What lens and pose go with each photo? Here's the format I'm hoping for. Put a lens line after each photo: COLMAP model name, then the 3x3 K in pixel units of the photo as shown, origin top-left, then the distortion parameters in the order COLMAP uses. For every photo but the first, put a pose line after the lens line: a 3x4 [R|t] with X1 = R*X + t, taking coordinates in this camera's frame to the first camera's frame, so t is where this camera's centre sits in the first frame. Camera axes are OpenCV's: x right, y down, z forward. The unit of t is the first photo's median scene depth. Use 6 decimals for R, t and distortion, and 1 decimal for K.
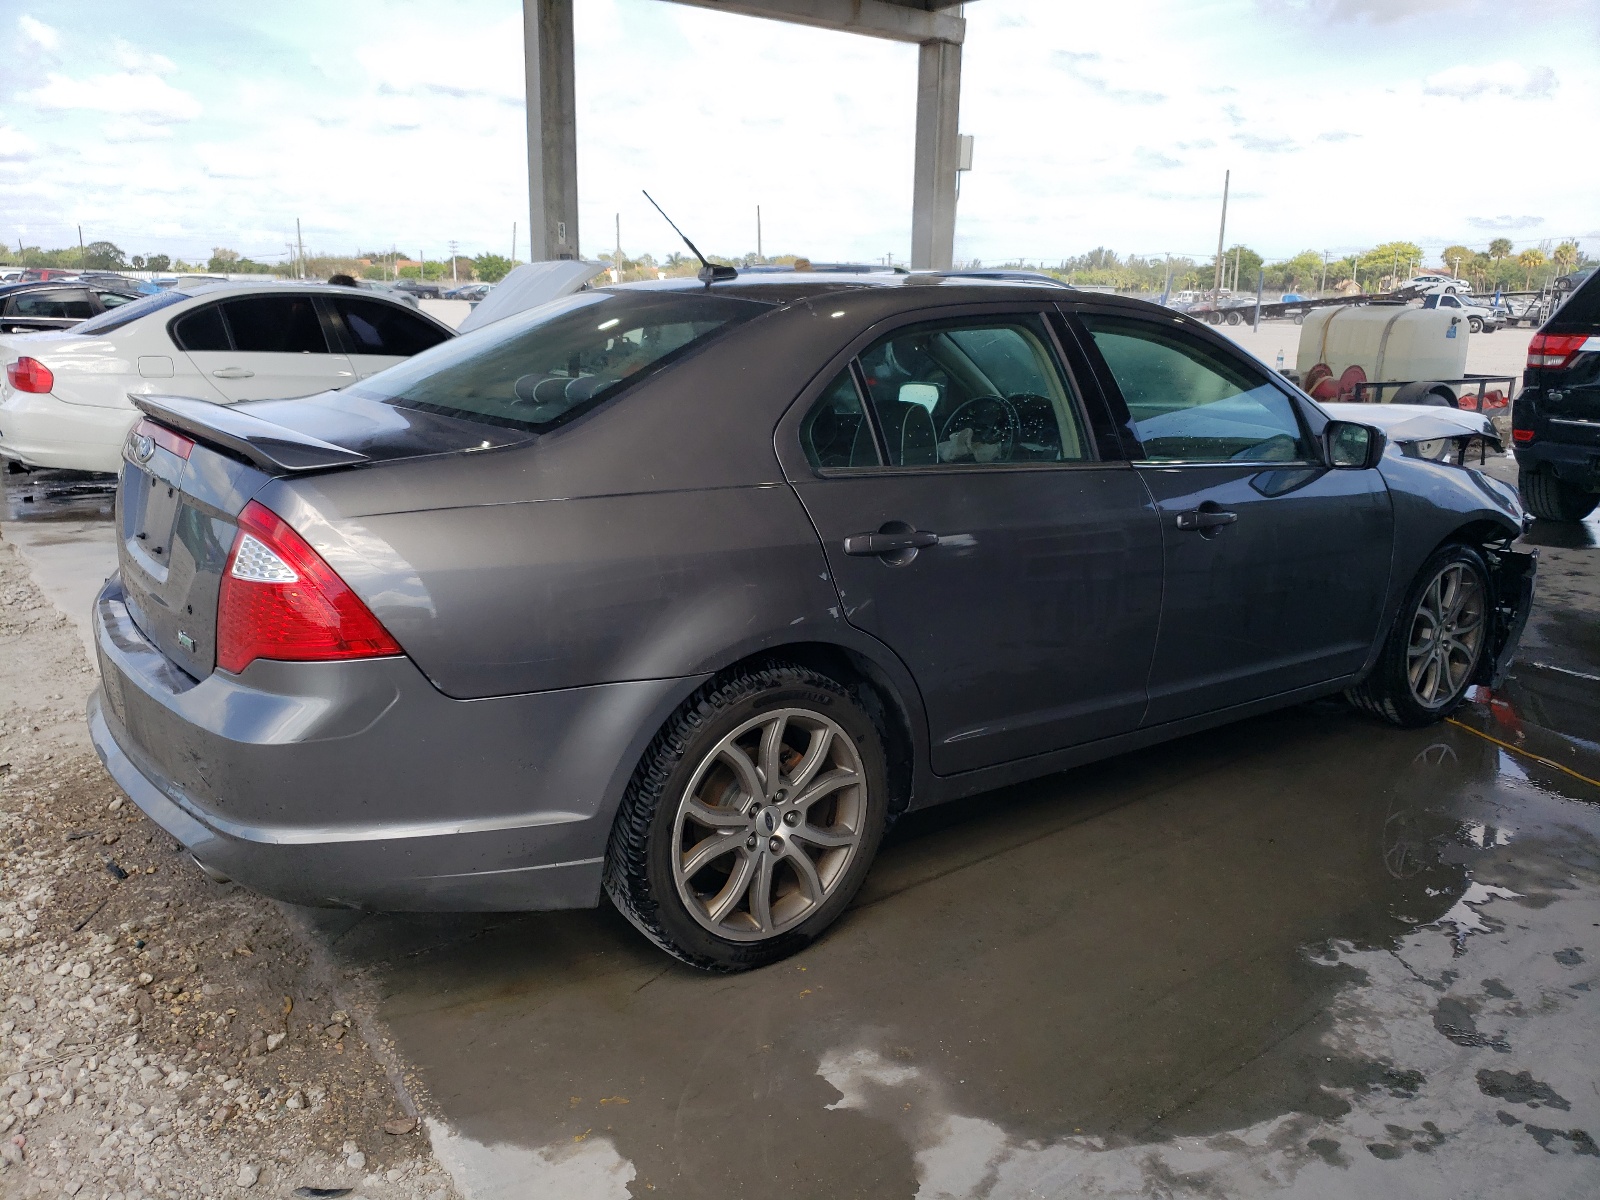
lens RADIAL K [[1240.6, 0, 797.8], [0, 1240.6, 598.7], [0, 0, 1]] dist [0.029322, -0.004707]
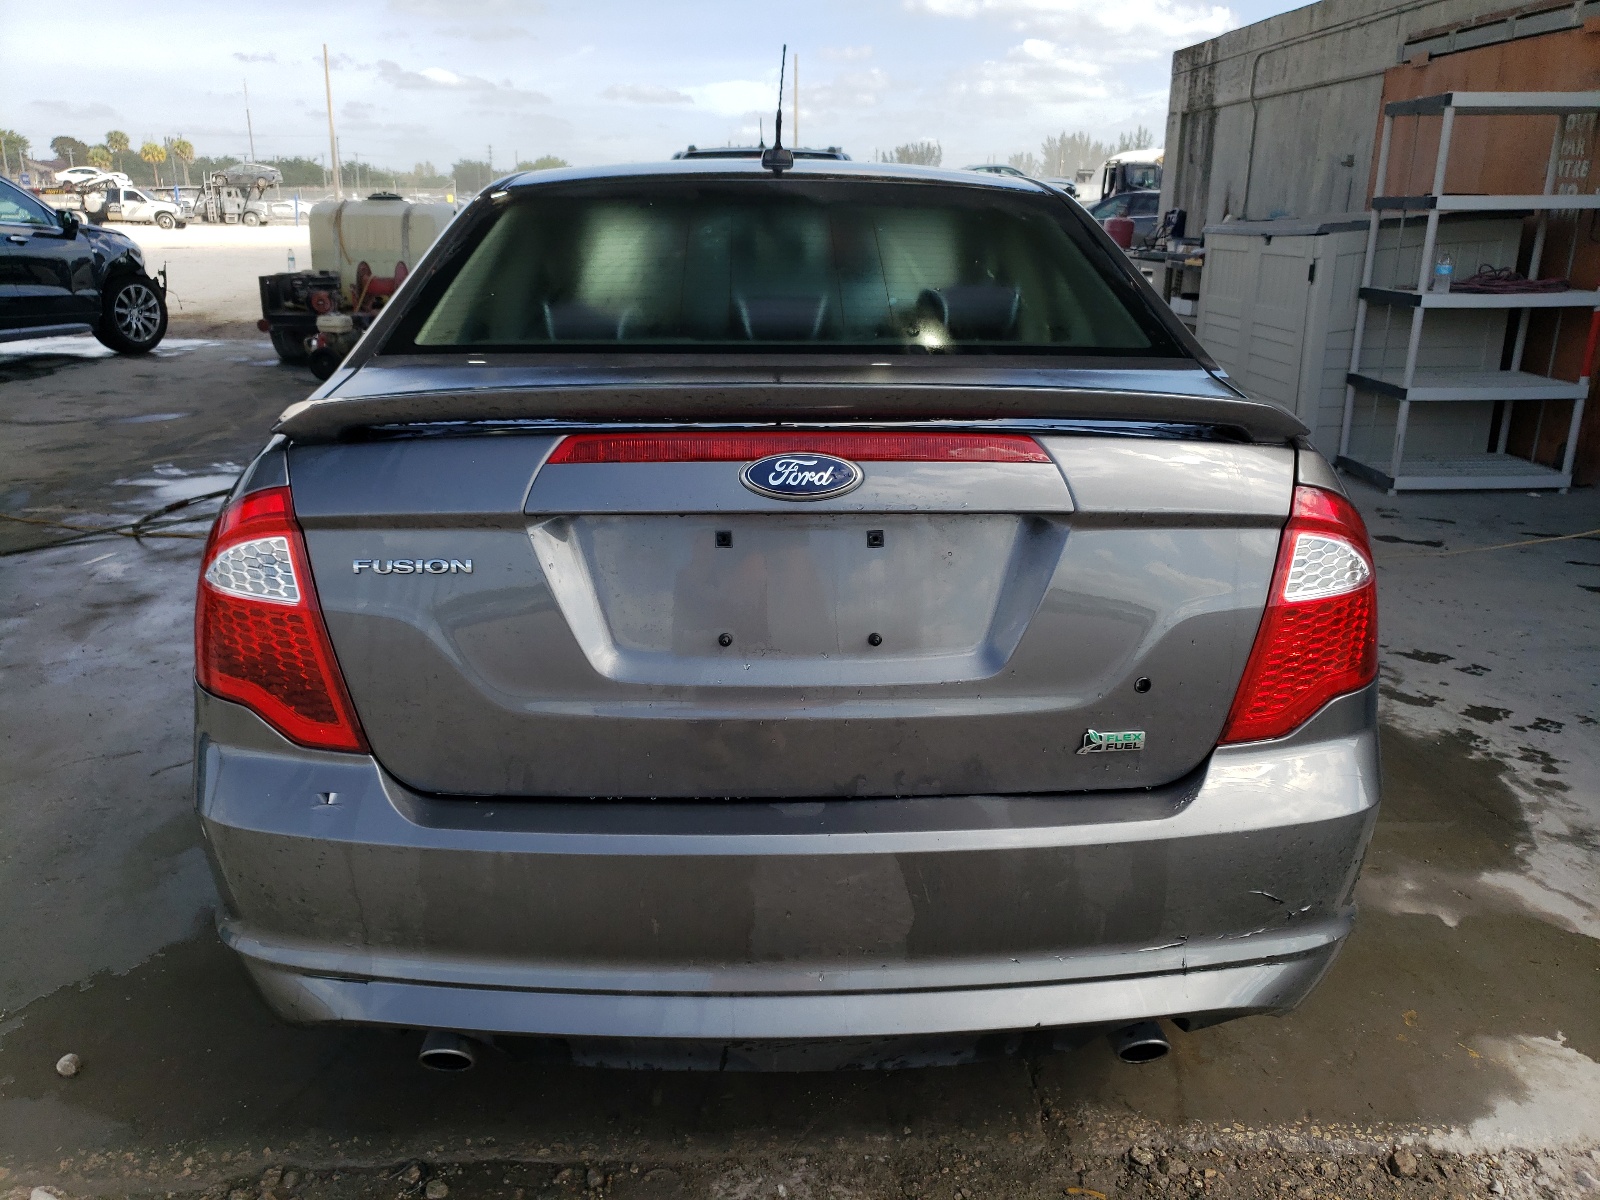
lens RADIAL K [[1240.6, 0, 797.7], [0, 1240.6, 598.6], [0, 0, 1]] dist [0.029322, -0.004707]
pose [[0.564690, -0.256669, 0.784376, -0.963639], [0.195056, 0.964991, 0.175346, -0.163697], [-0.801921, 0.053981, 0.594986, 0.672017]]
